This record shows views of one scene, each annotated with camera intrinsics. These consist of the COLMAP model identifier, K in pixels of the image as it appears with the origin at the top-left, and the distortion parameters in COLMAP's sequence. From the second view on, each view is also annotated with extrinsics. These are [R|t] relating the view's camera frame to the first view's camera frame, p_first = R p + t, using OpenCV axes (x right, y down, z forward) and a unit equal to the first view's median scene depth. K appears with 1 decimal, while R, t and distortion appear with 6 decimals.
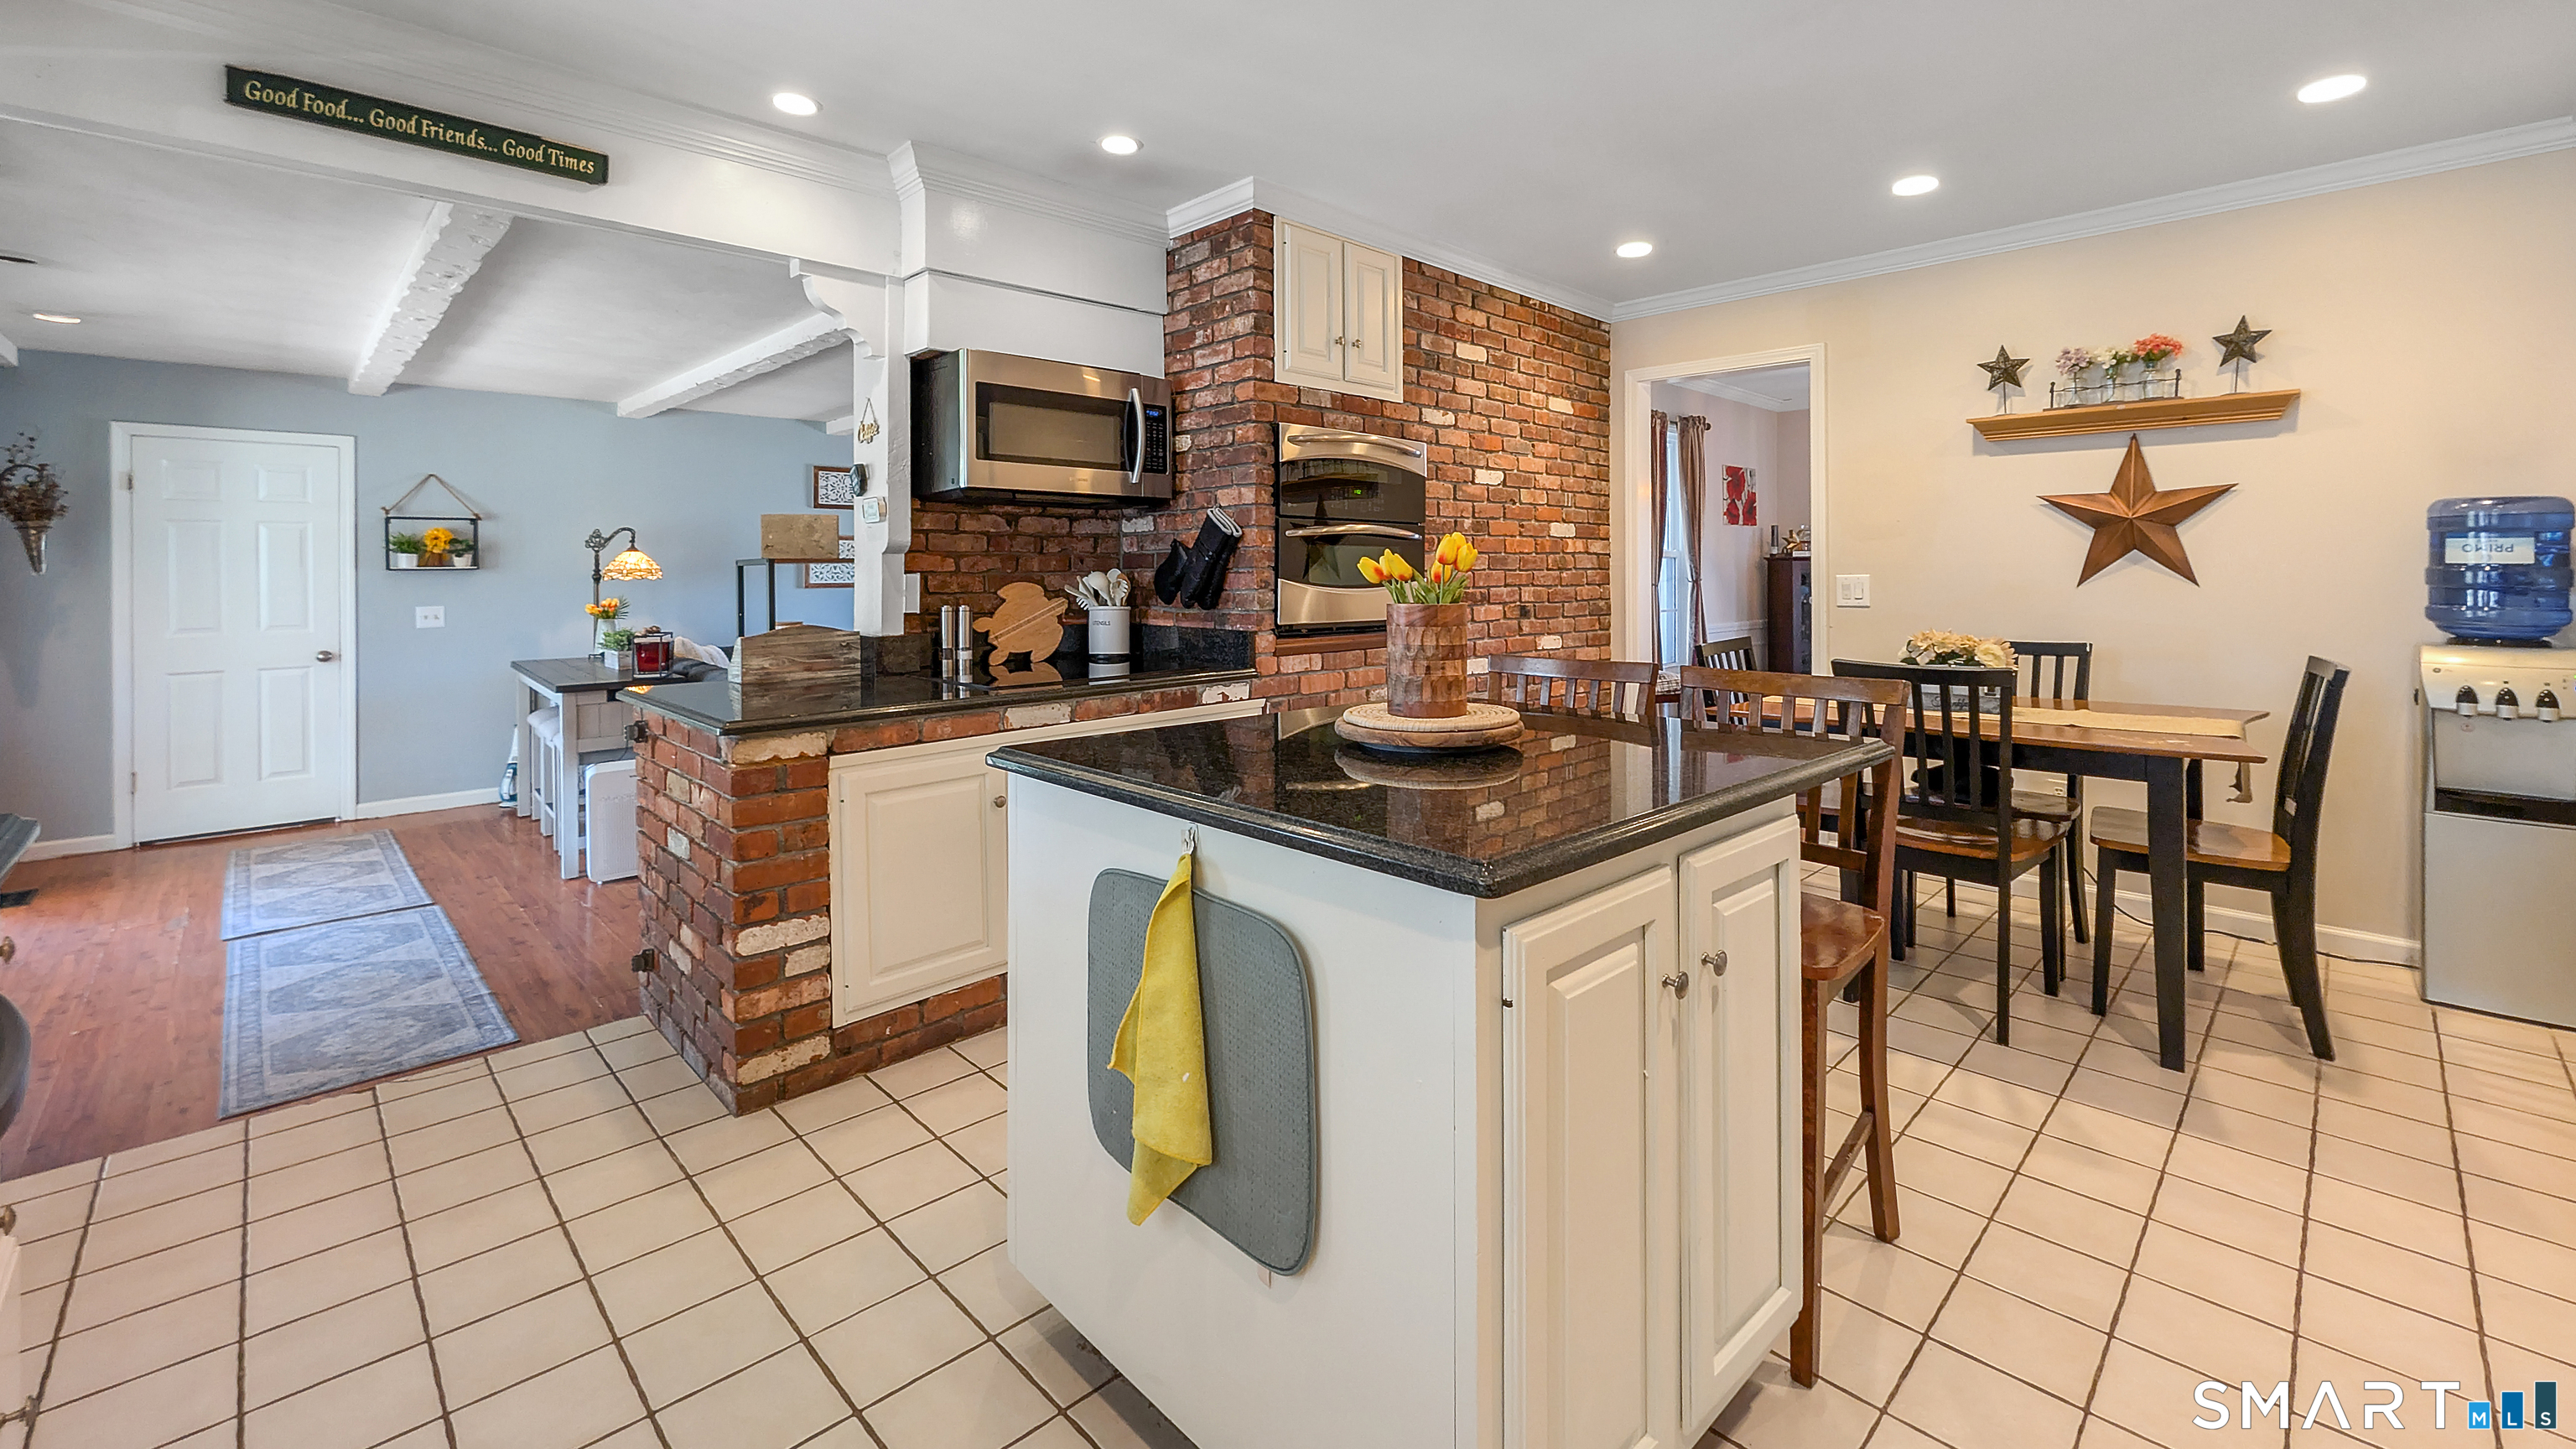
lens RADIAL K [[1064.4, 0, 1287.9], [0, 1064.4, 576.2], [0, 0, 1]] dist [0.000470, 0.000025]
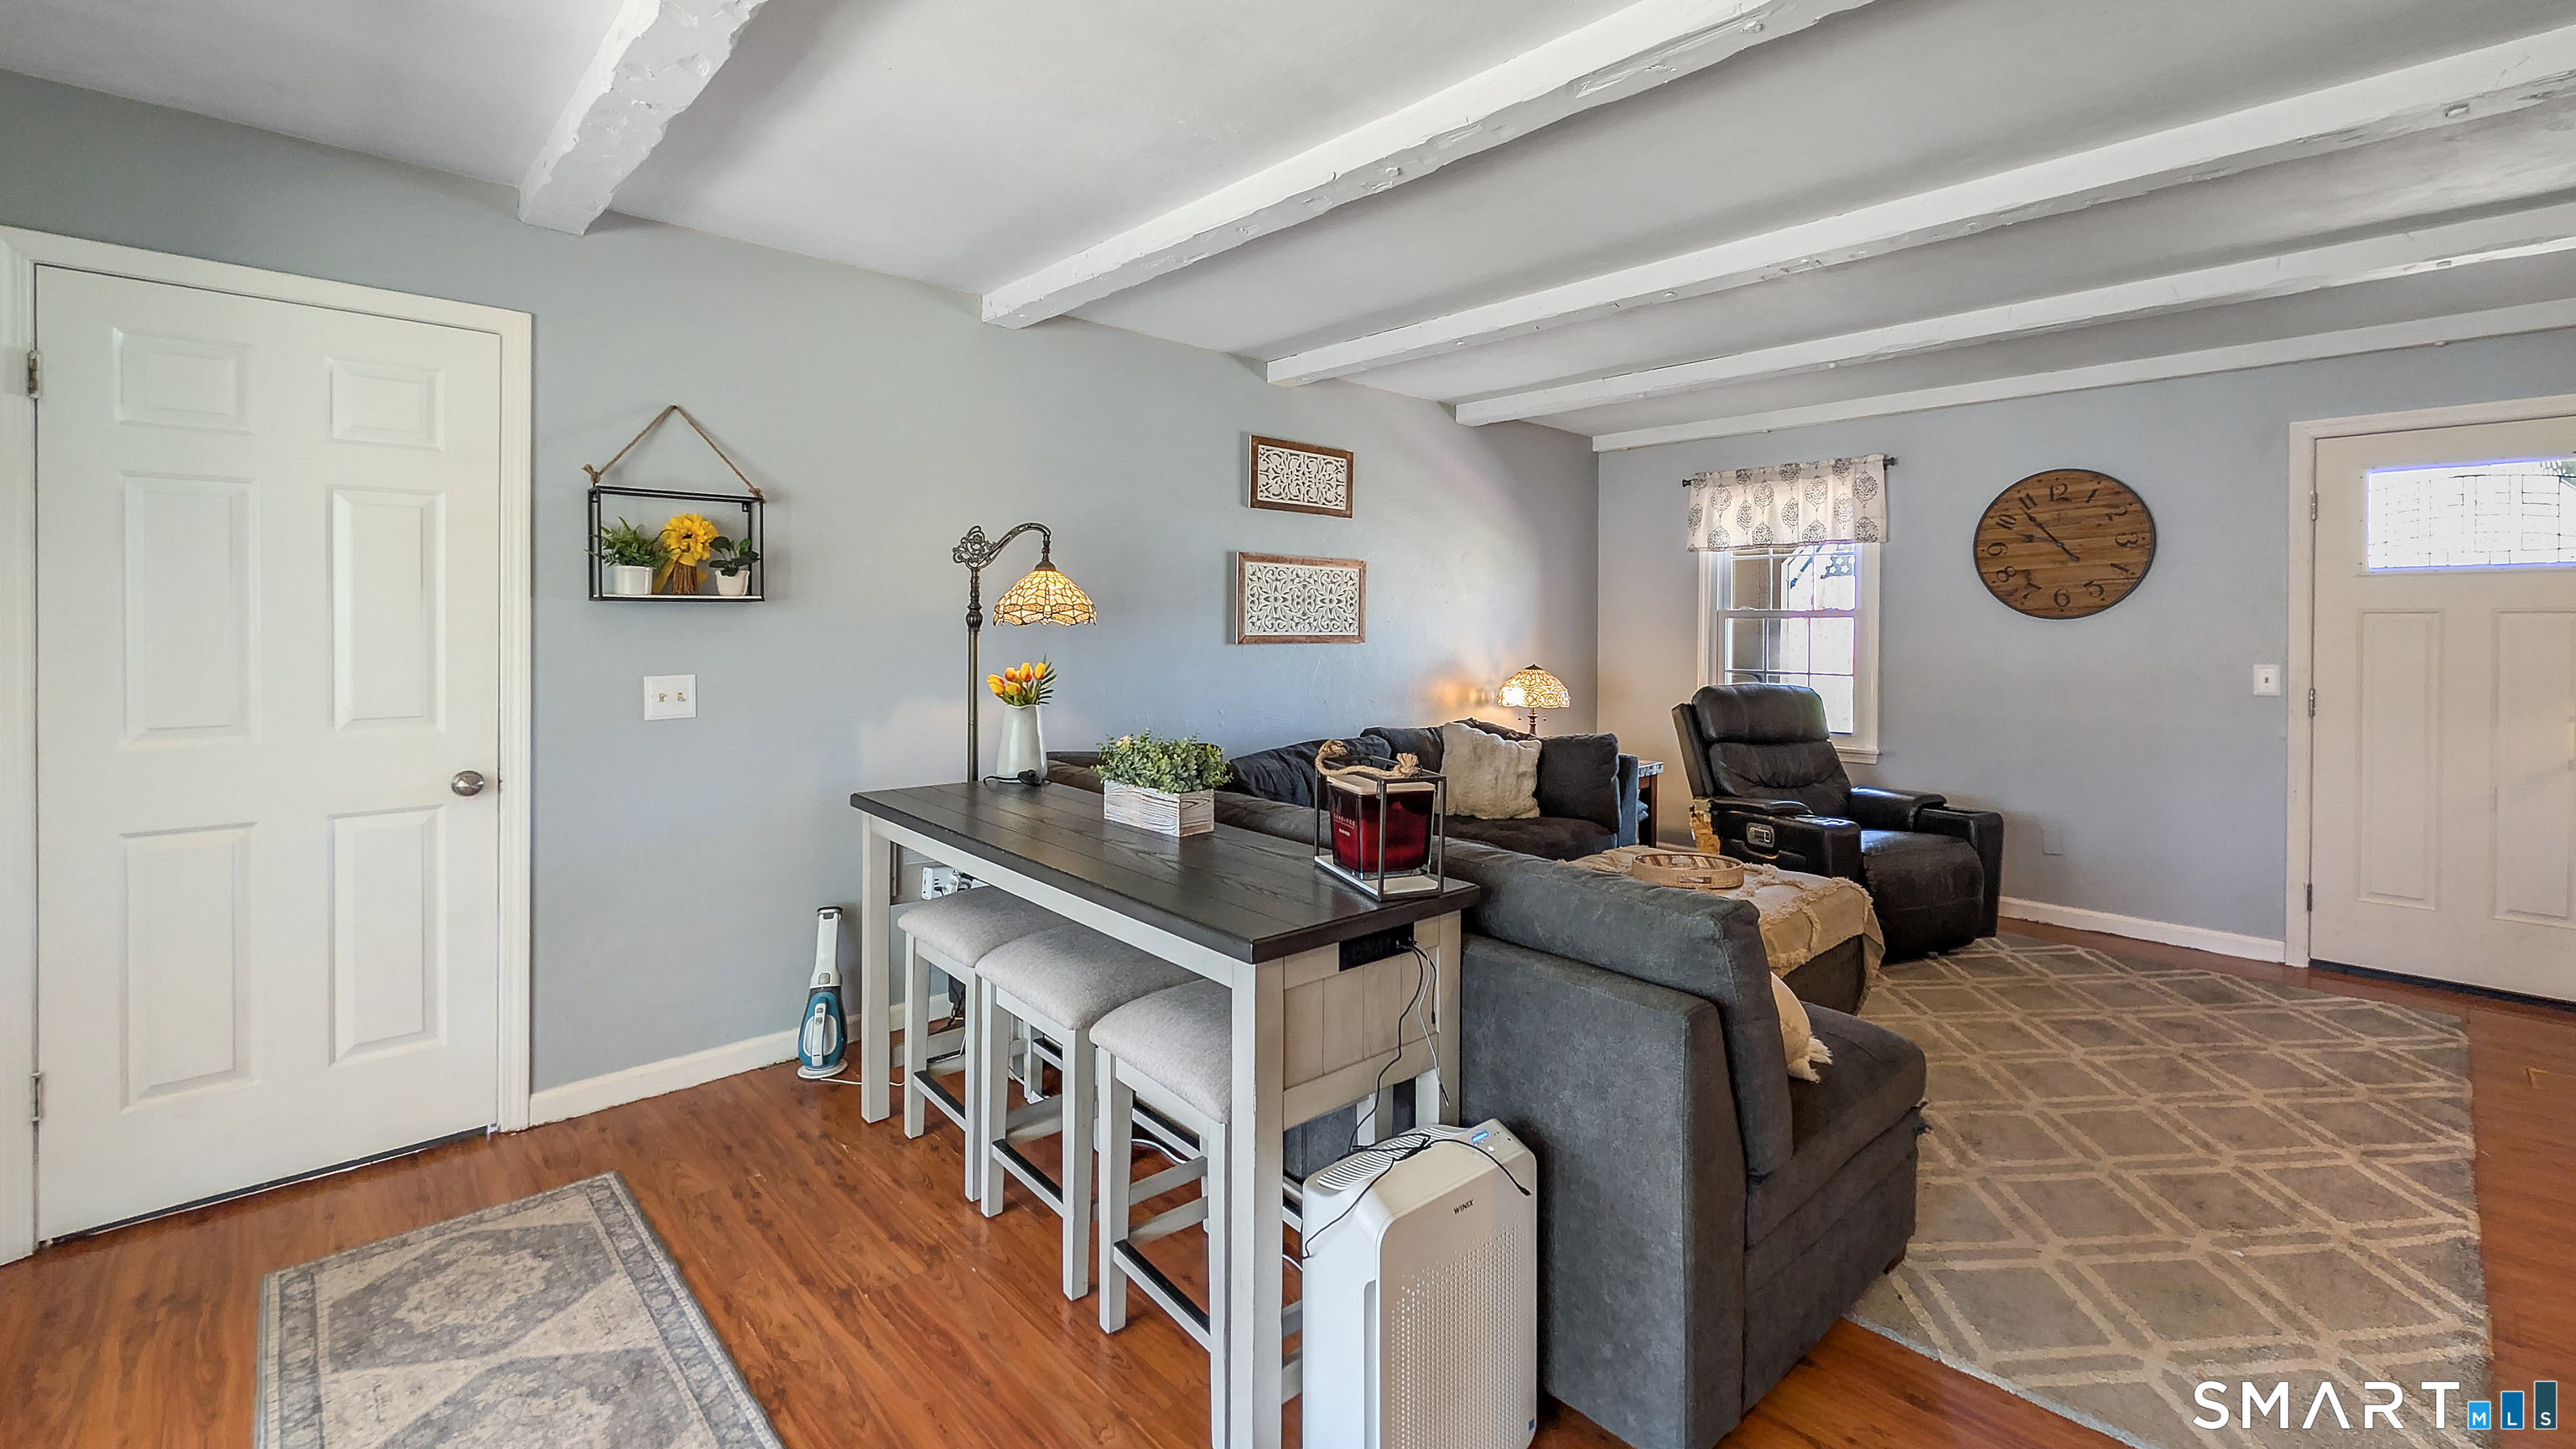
lens RADIAL K [[1060.8, 0, 1295.4], [0, 1060.8, 636.8], [0, 0, 1]] dist [-0.001012, 0.000019]
pose [[0.999854, 0.010374, -0.013550, -0.518707], [-0.010306, 0.999934, 0.005125, 0.005129], [0.013602, -0.004984, 0.999895, 0.522846]]
